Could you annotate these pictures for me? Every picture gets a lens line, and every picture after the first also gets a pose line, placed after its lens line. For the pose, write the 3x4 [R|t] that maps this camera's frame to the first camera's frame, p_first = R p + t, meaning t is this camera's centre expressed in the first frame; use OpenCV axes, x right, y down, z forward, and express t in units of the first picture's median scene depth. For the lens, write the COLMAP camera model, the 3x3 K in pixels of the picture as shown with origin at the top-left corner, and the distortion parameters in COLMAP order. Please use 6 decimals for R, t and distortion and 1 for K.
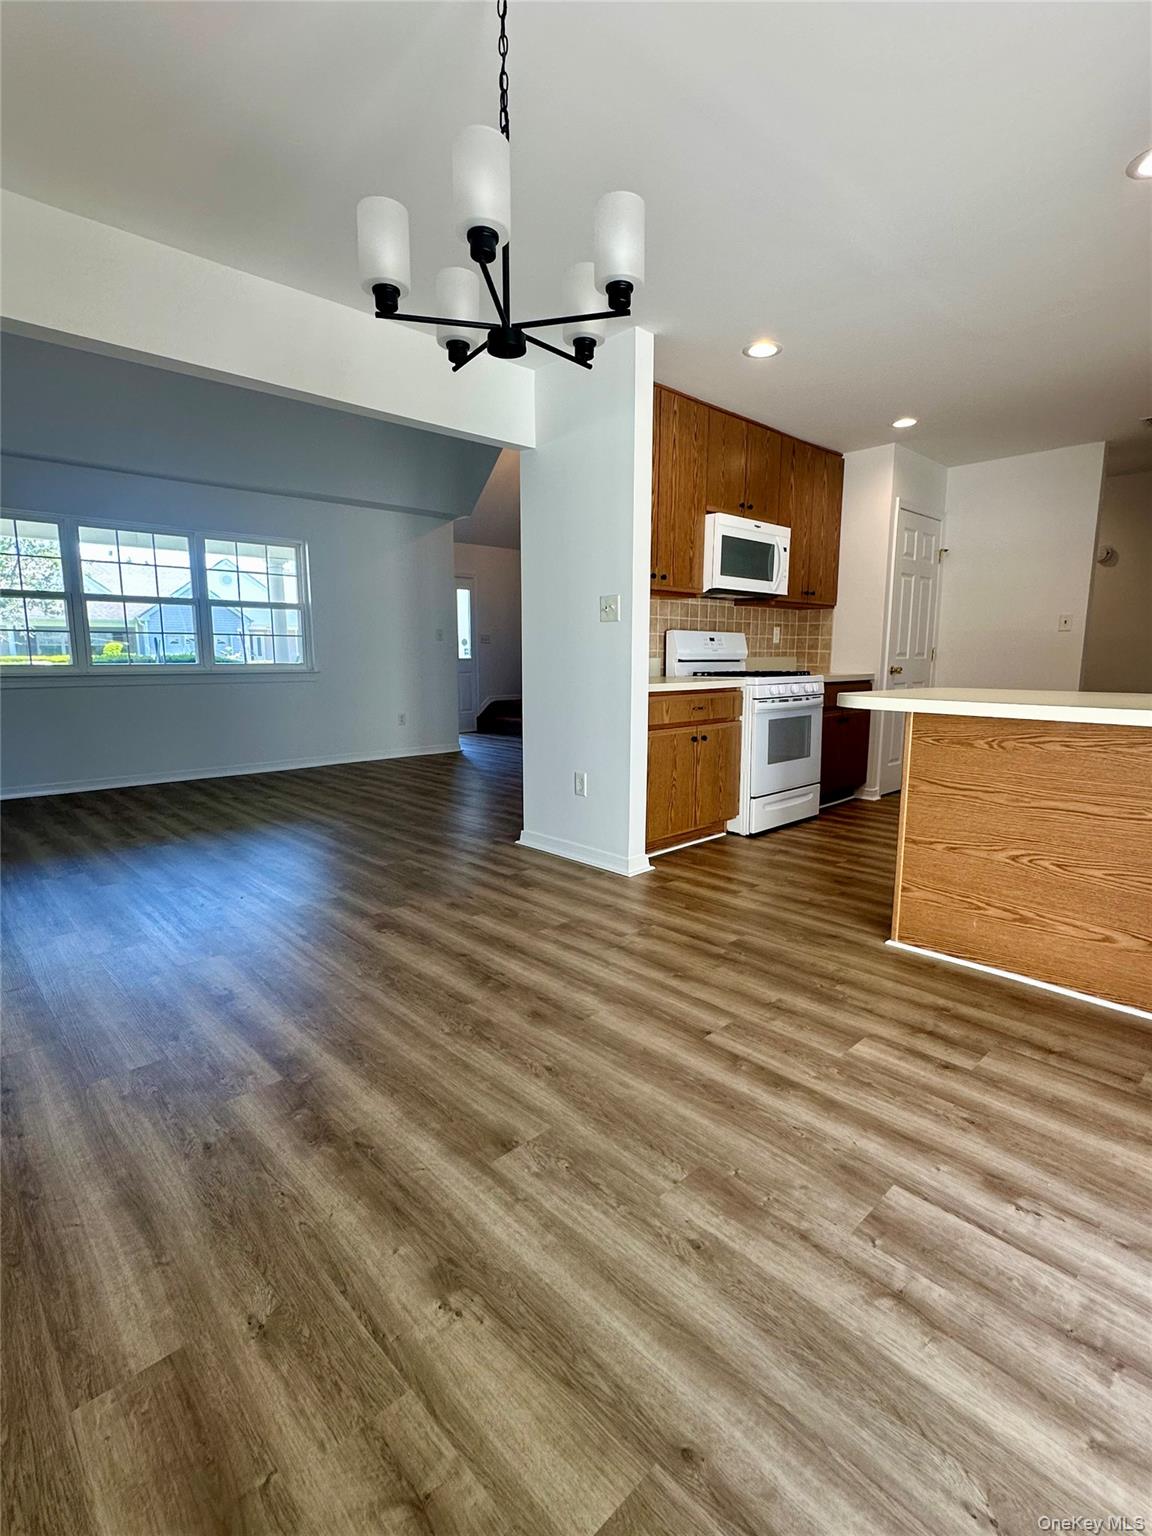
lens RADIAL K [[739.4, 0, 576.0], [0, 739.4, 768.0], [0, 0, 1]] dist [0.001221, -0.000034]
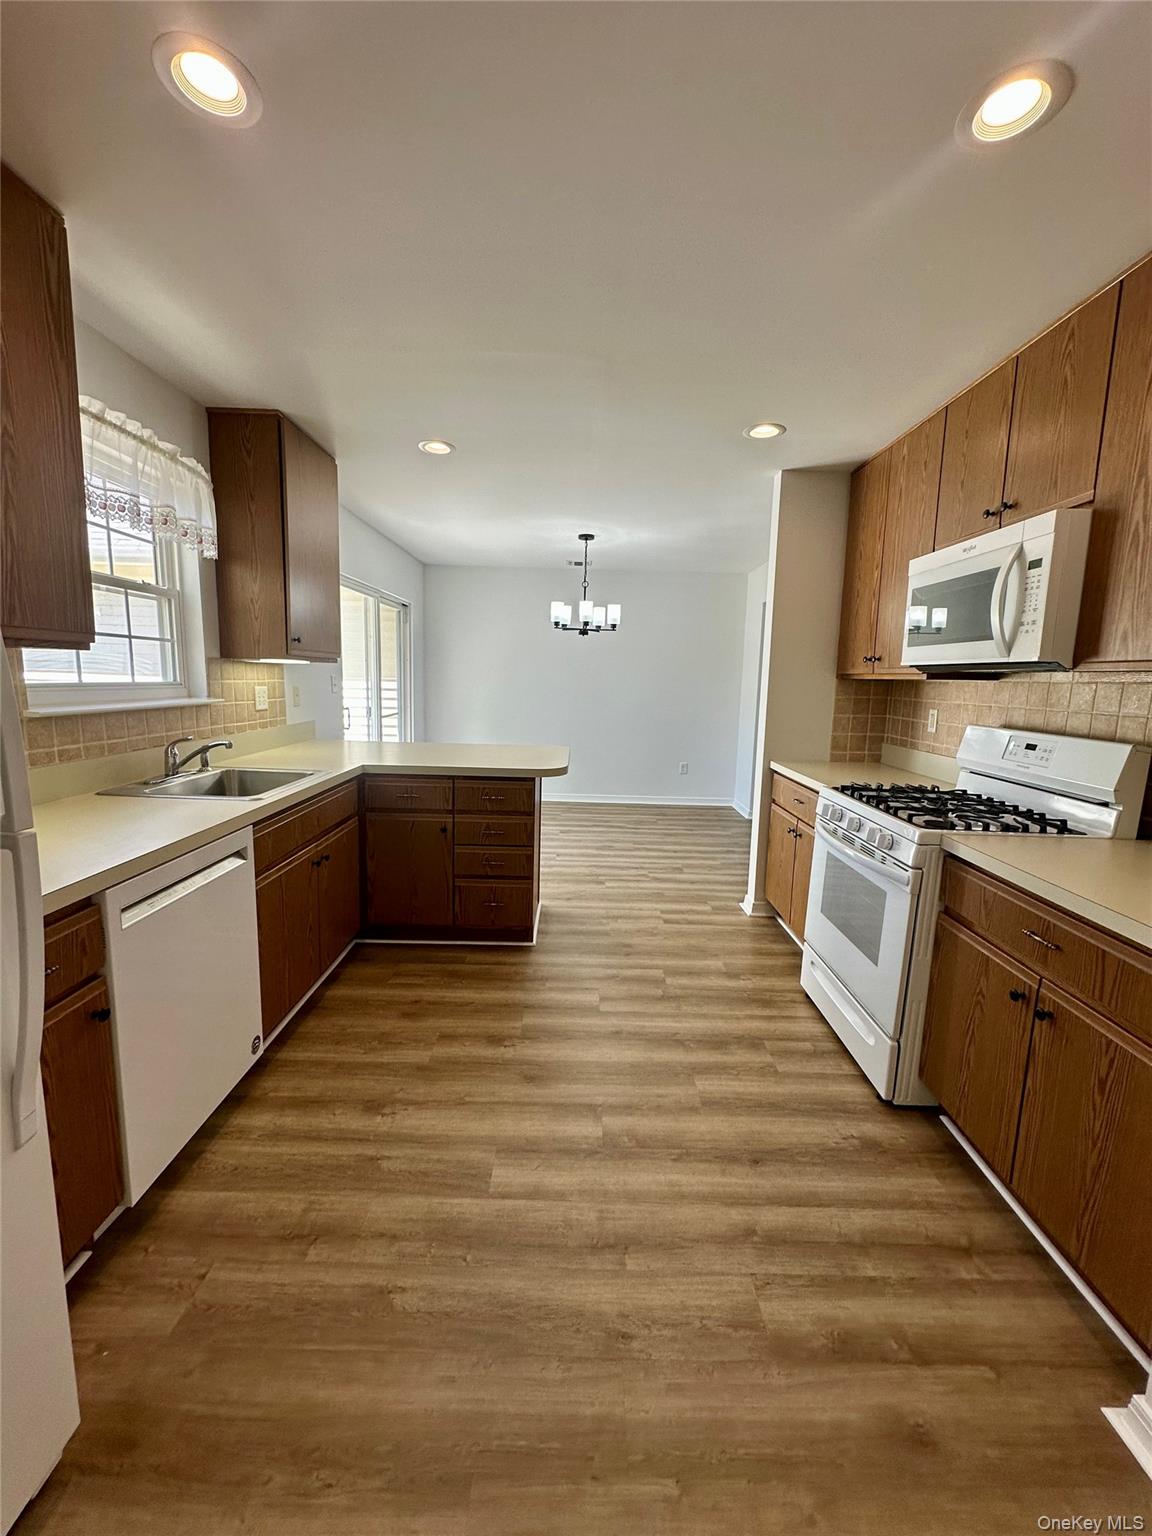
lens RADIAL K [[610.7, 0, 578.0], [0, 610.7, 768.0], [0, 0, 1]] dist [-0.003032, 0.000063]
pose [[-0.690830, 0.086889, -0.717777, 0.895151], [-0.139674, 0.958014, 0.250400, -0.271235], [0.709398, 0.273238, -0.649689, 1.273849]]
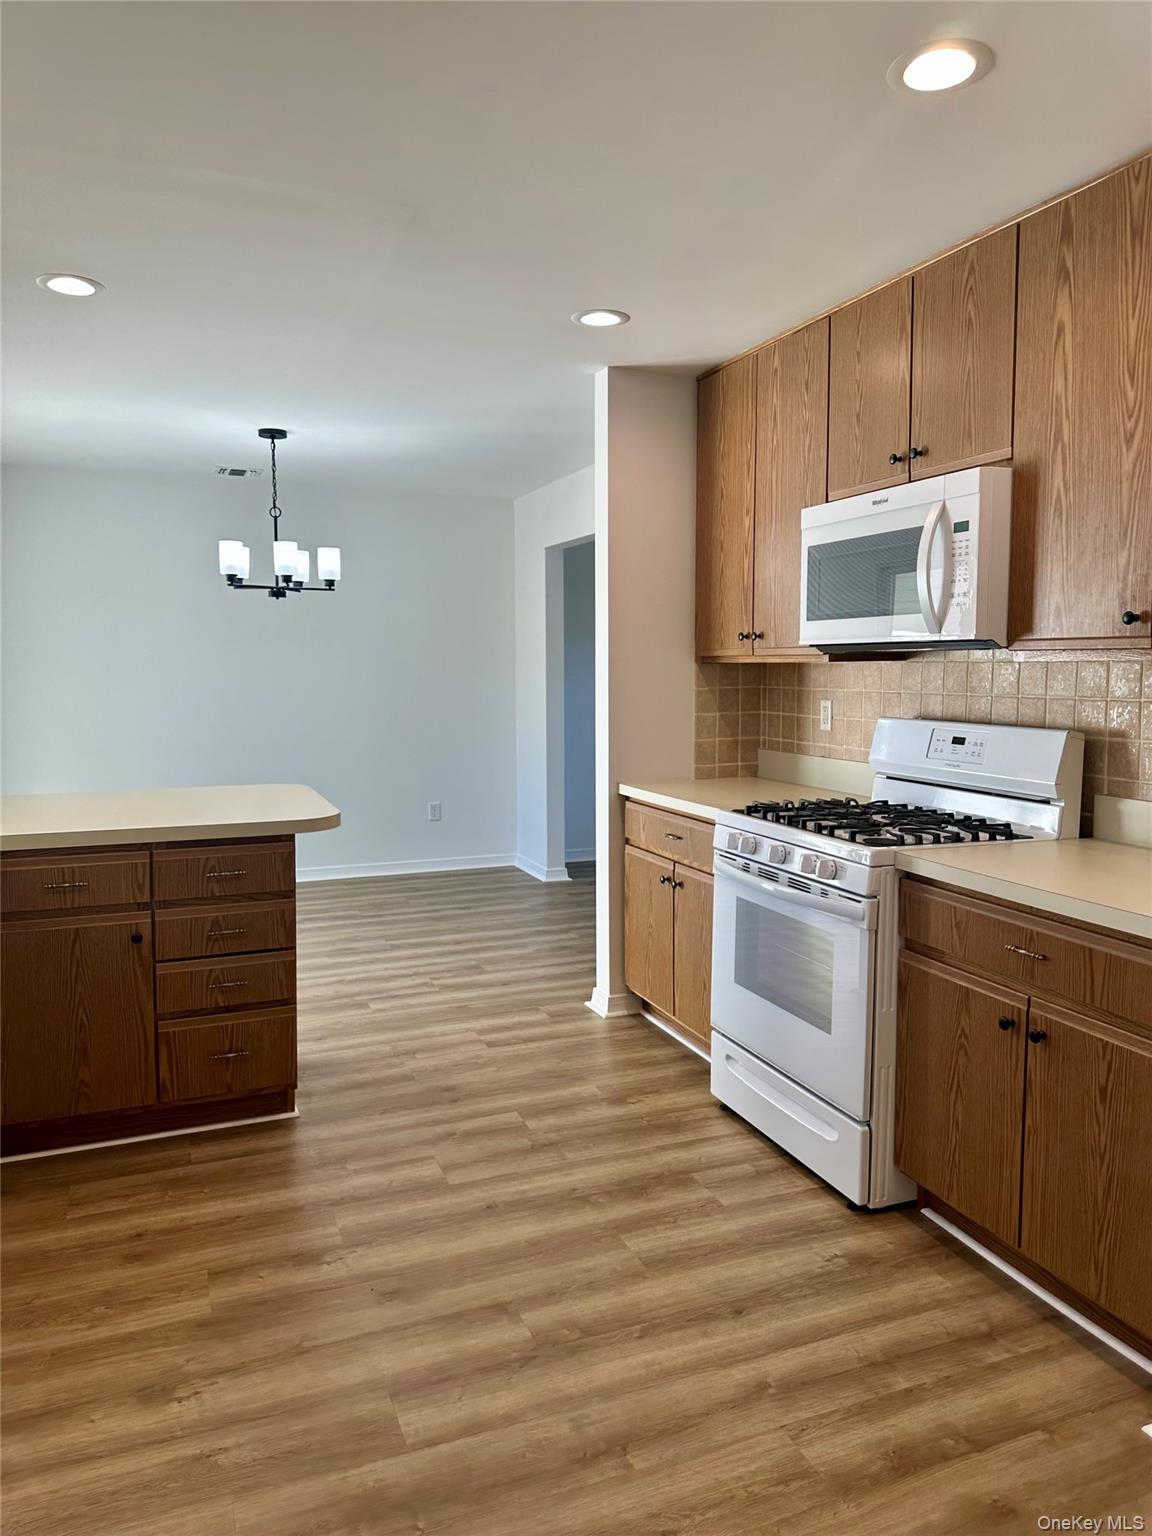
lens RADIAL K [[1074.6, 0, 581.5], [0, 1074.6, 763.8], [0, 0, 1]] dist [0.055122, -0.077379]
pose [[-0.368572, 0.083637, -0.925829, 1.060778], [-0.146103, 0.978355, 0.146546, -0.268585], [0.918046, 0.189280, -0.348375, 1.227075]]
